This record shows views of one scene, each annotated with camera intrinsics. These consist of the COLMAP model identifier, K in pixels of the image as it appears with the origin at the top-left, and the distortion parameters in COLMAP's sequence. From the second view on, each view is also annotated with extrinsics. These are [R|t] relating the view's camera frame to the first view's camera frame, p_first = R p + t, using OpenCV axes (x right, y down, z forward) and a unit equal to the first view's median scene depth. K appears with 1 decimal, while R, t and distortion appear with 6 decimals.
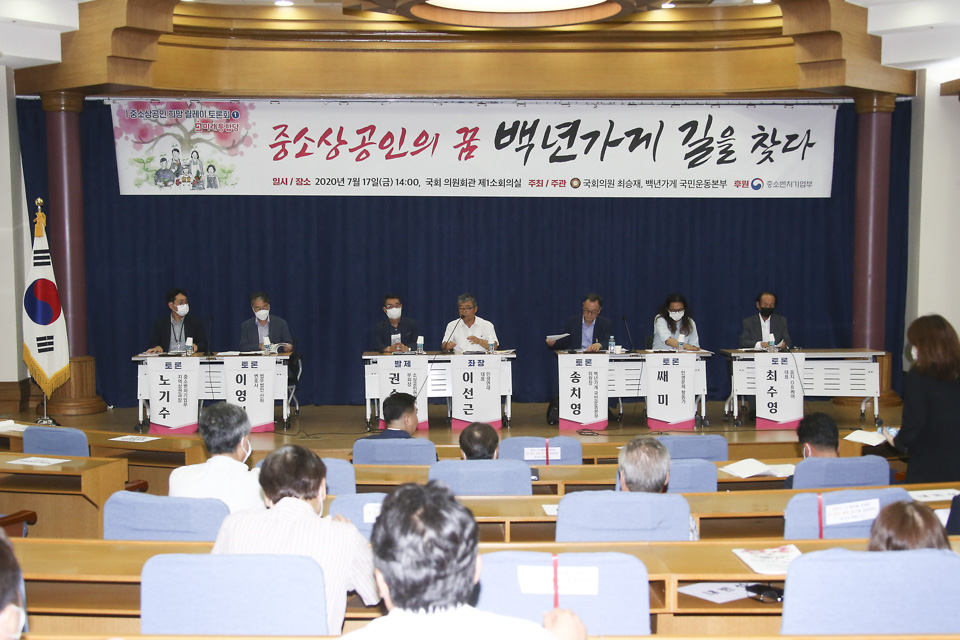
lens RADIAL K [[1343.8, 0, 468.1], [0, 1343.8, 344.3], [0, 0, 1]] dist [0.104972, 0.044228]
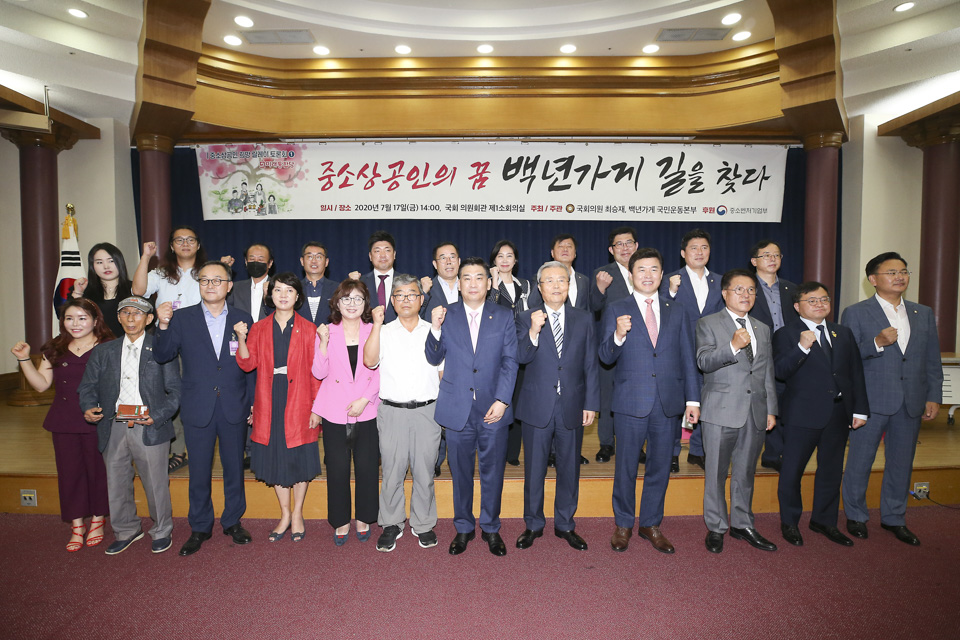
lens RADIAL K [[495.3, 0, 465.9], [0, 495.3, 318.4], [0, 0, 1]] dist [-0.029884, 0.000721]
pose [[0.997173, 0.005406, -0.074946, 0.020792], [-0.008210, 0.999276, -0.037153, -0.004637], [0.074691, 0.037664, 0.996495, 0.562612]]
